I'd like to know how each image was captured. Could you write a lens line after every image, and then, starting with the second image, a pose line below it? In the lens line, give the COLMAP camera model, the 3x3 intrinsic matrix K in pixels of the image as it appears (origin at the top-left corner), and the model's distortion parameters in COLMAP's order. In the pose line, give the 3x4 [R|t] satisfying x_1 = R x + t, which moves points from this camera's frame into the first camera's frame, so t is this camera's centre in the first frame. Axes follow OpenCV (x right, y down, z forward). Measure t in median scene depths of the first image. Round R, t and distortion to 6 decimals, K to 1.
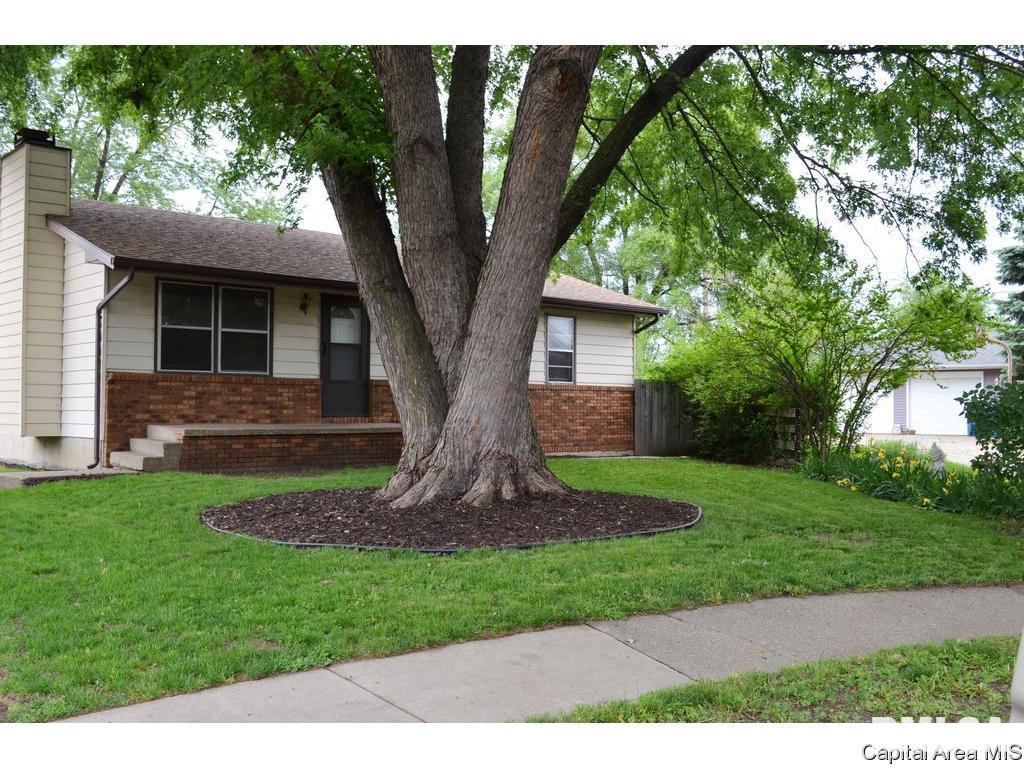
lens RADIAL K [[1019.0, 0, 512.0], [0, 1019.0, 384.0], [0, 0, 1]] dist [-0.060608, -0.011972]
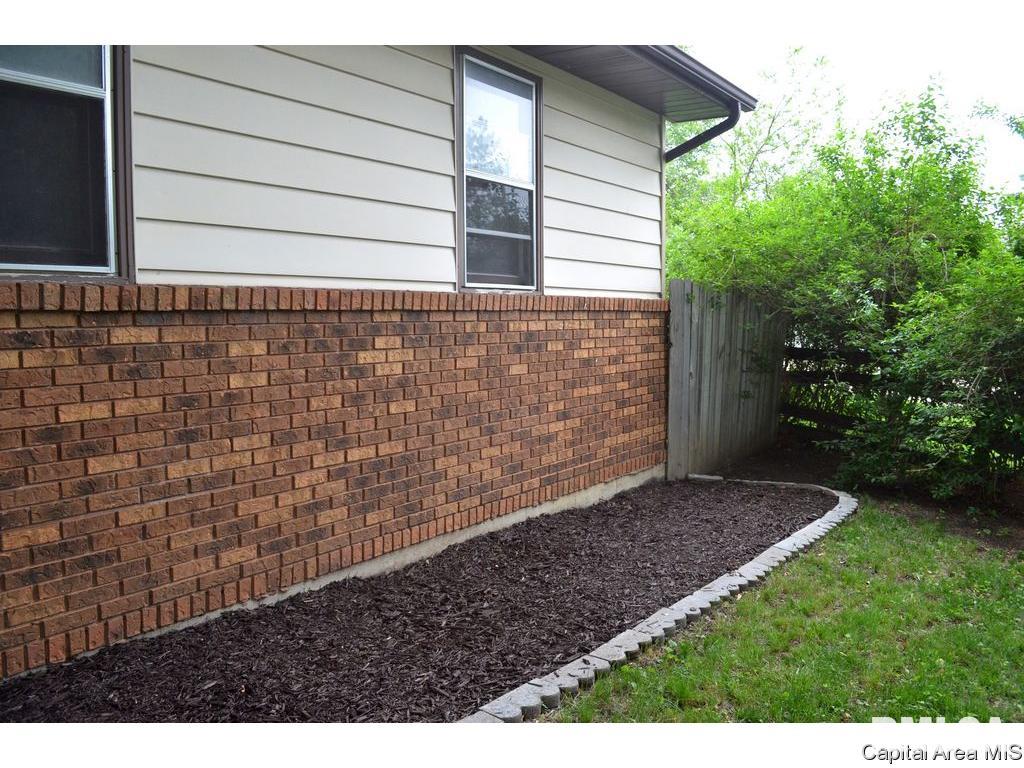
lens RADIAL K [[803.8, 0, 517.0], [0, 803.8, 388.3], [0, 0, 1]] dist [-0.081073, 0.010277]
pose [[0.977067, -0.028640, 0.210998, 0.000793], [0.004439, 0.993437, 0.114290, 0.001732], [-0.212886, -0.110733, 0.970782, 1.021914]]
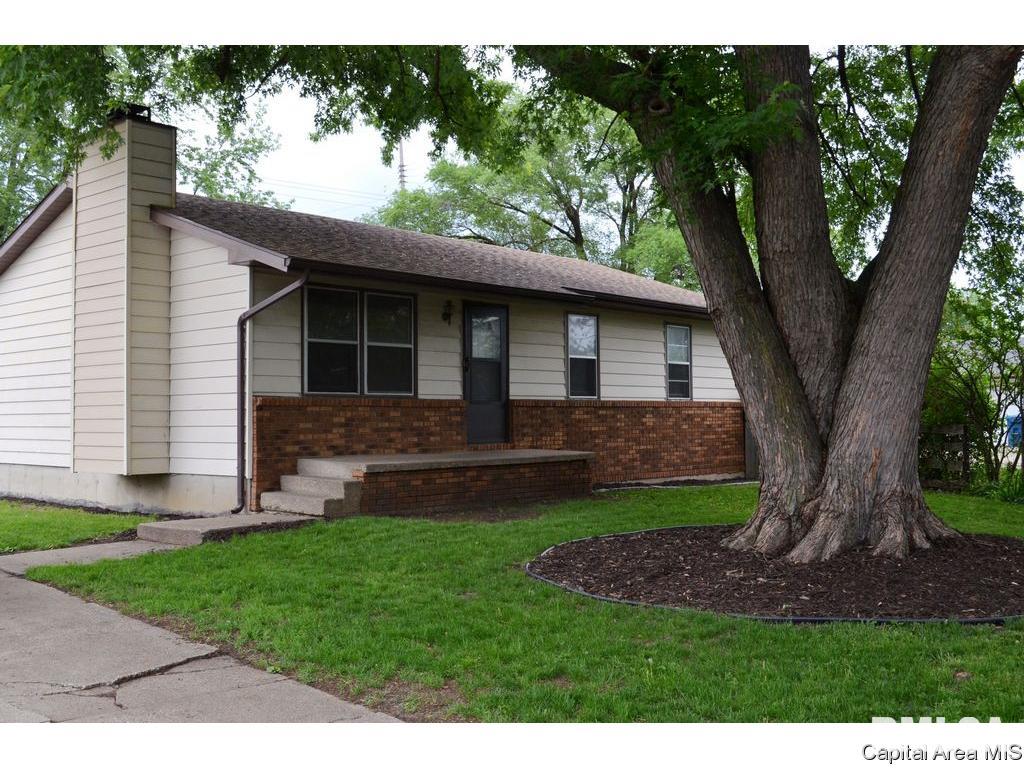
lens RADIAL K [[1084.0, 0, 512.0], [0, 1084.0, 384.0], [0, 0, 1]] dist [-0.048414, -0.000380]
pose [[0.994281, -0.009993, 0.106326, -0.267821], [0.010794, 0.999918, -0.006958, -0.012509], [-0.106248, 0.008066, 0.994307, 0.090508]]
